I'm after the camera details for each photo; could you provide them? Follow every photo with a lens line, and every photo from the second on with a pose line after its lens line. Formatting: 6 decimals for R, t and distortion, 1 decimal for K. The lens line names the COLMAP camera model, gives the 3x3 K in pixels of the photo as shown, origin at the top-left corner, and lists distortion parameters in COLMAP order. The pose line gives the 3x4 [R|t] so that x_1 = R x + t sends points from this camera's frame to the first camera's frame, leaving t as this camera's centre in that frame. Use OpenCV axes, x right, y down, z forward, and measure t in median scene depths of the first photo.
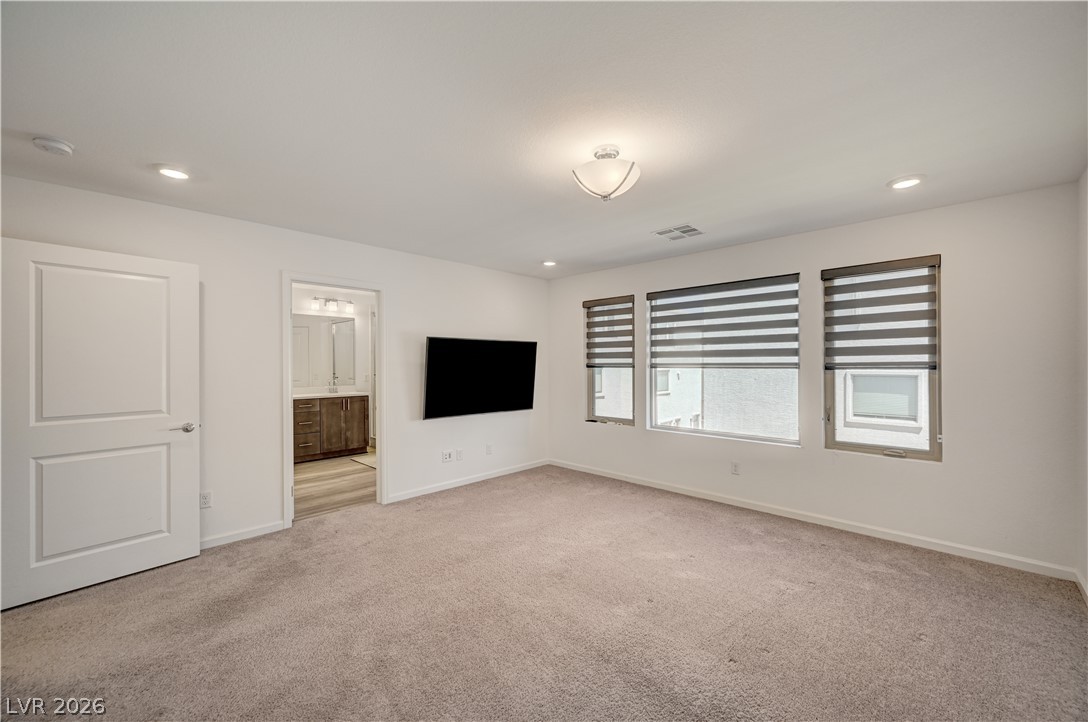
lens RADIAL K [[434.7, 0, 540.3], [0, 434.7, 360.6], [0, 0, 1]] dist [0.000962, -0.000063]
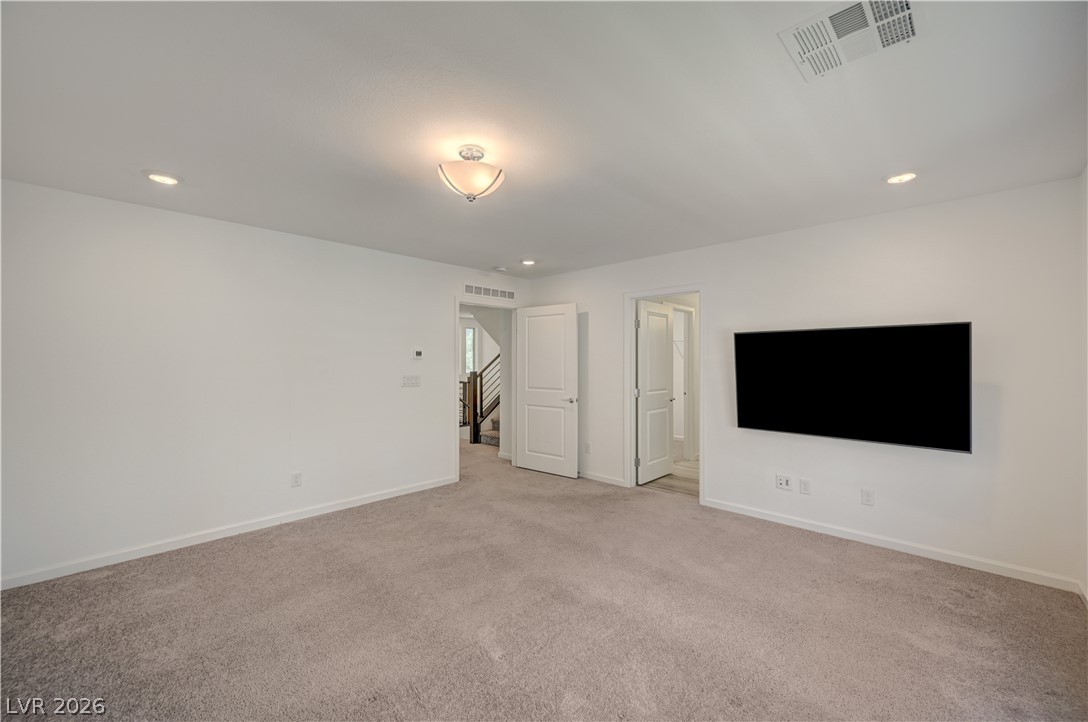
lens RADIAL K [[434.7, 0, 542.9], [0, 434.7, 359.3], [0, 0, 1]] dist [0.000962, -0.000063]
pose [[0.008462, -0.003436, -0.999958, 0.561323], [0.003878, 0.999987, -0.003403, 0.000417], [0.999957, -0.003849, 0.008475, 0.560175]]
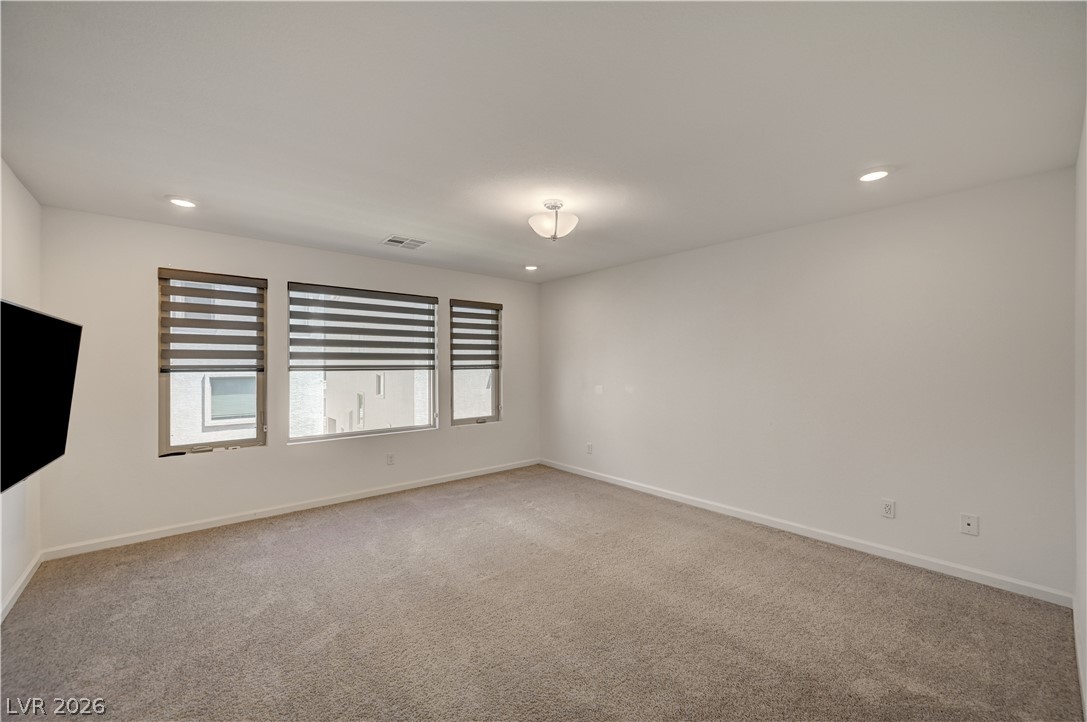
lens RADIAL K [[434.3, 0, 545.1], [0, 434.3, 362.3], [0, 0, 1]] dist [0.000962, -0.000063]
pose [[0.084093, 0.007338, 0.996431, -0.552611], [-0.003450, 0.999969, -0.007073, 0.003958], [-0.996452, -0.002843, 0.084116, 0.444956]]
